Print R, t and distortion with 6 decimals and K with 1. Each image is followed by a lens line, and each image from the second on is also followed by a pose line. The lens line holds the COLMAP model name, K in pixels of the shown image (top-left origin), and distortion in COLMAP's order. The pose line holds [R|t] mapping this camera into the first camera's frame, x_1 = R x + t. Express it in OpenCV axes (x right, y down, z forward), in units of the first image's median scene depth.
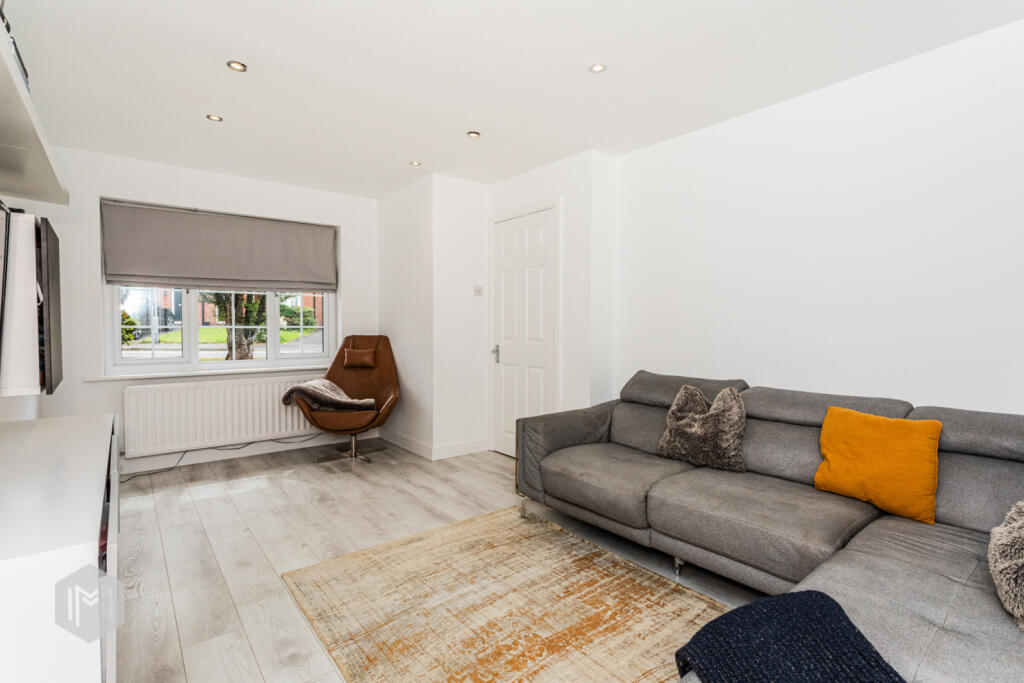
lens RADIAL K [[492.7, 0, 512.2], [0, 492.7, 339.0], [0, 0, 1]] dist [0.003414, -0.000207]
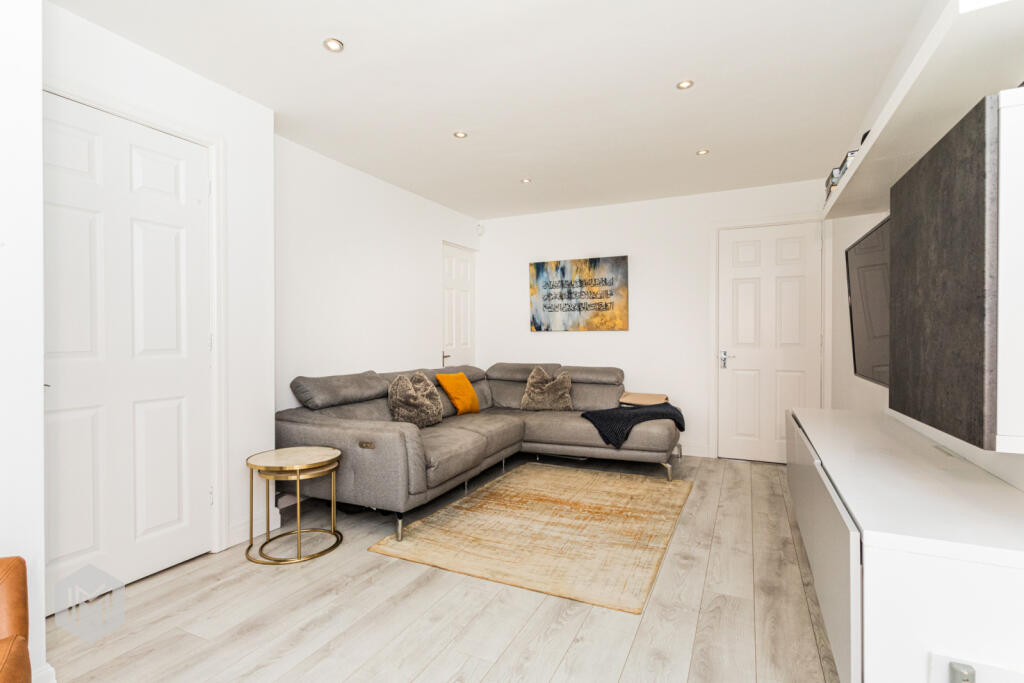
lens RADIAL K [[492.7, 0, 512.0], [0, 492.7, 338.2], [0, 0, 1]] dist [0.003414, -0.000207]
pose [[-0.440130, -0.004887, 0.897921, -1.217988], [0.025117, 0.999527, 0.017751, -0.024675], [-0.897583, 0.030366, -0.439799, 1.671335]]
